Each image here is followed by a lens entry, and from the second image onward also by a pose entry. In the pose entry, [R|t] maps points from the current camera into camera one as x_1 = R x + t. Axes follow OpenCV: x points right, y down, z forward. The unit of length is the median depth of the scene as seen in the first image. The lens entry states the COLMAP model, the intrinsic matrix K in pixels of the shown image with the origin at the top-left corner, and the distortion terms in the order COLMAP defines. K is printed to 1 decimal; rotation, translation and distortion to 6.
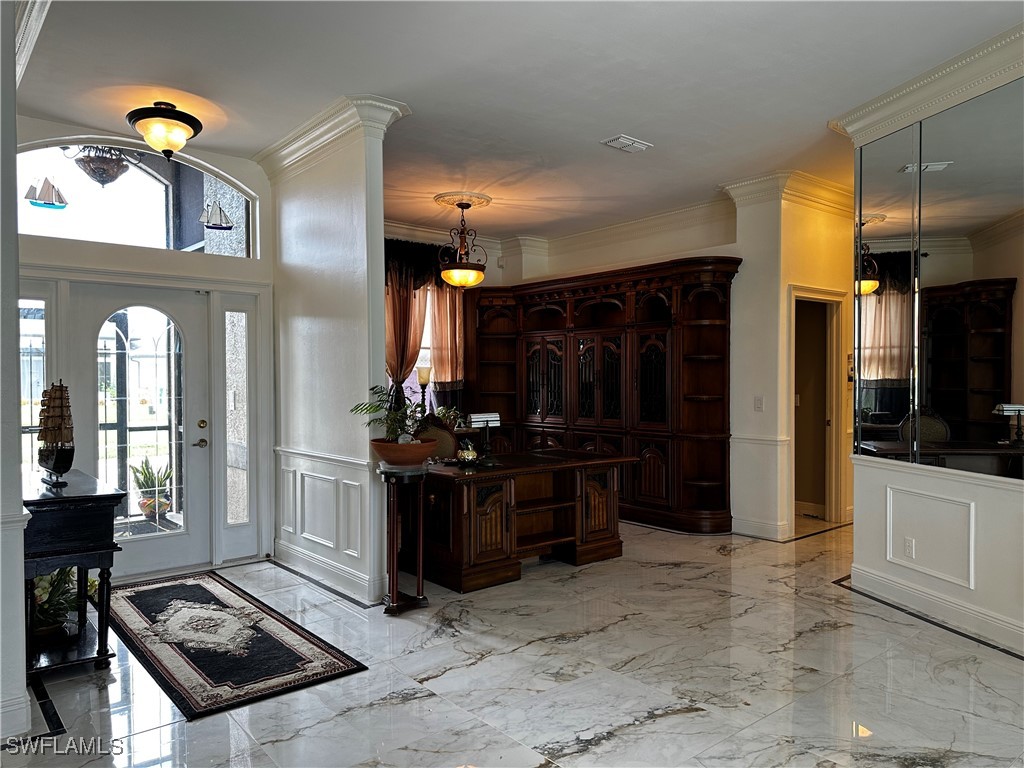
lens RADIAL K [[715.4, 0, 511.7], [0, 715.4, 391.2], [0, 0, 1]] dist [0.065774, -0.077831]
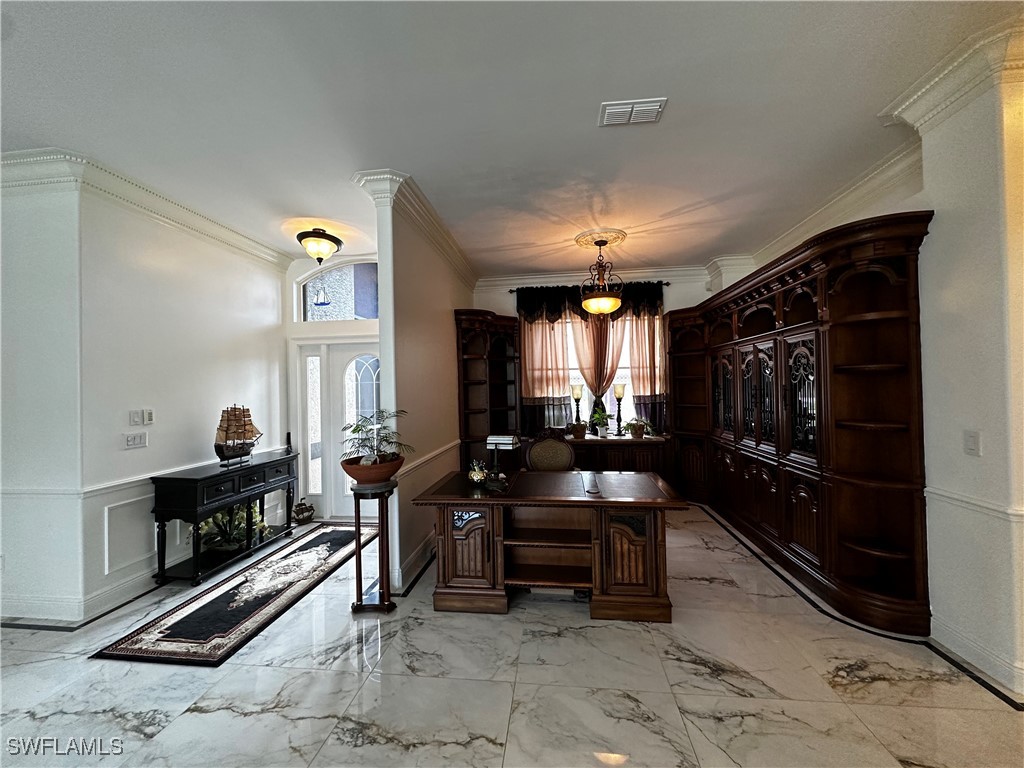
lens RADIAL K [[409.0, 0, 514.6], [0, 409.0, 382.9], [0, 0, 1]] dist [-0.004775, 0.001518]
pose [[0.684648, -0.018302, -0.728644, 0.393580], [0.003847, 0.999762, -0.021497, -0.031221], [0.728864, 0.011915, 0.684555, 0.591228]]
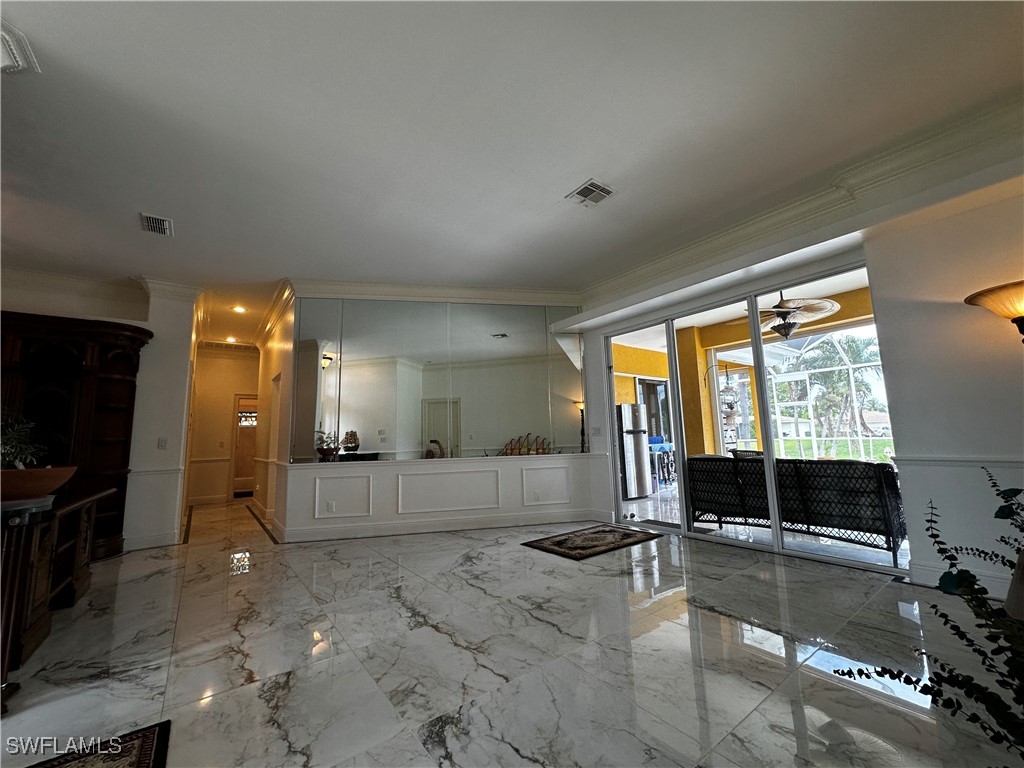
lens RADIAL K [[409.0, 0, 513.7], [0, 409.0, 380.7], [0, 0, 1]] dist [-0.004775, 0.001518]
pose [[0.055790, 0.142467, 0.988226, -0.460972], [0.052503, 0.987979, -0.145396, 0.056014], [-0.997061, 0.059996, 0.047640, 0.367981]]
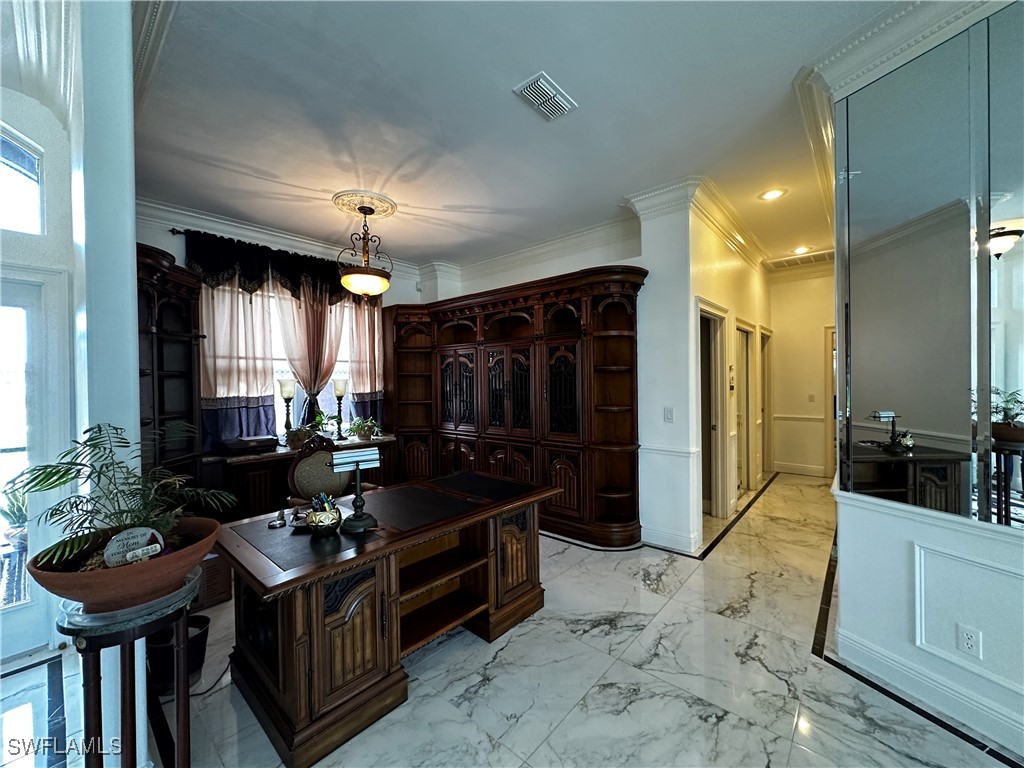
lens RADIAL K [[409.0, 0, 511.2], [0, 409.0, 382.0], [0, 0, 1]] dist [-0.004775, 0.001518]
pose [[0.988596, -0.010386, 0.150232, 0.050654], [0.012936, 0.999788, -0.016008, -0.025740], [-0.150034, 0.017769, 0.988521, 0.564397]]
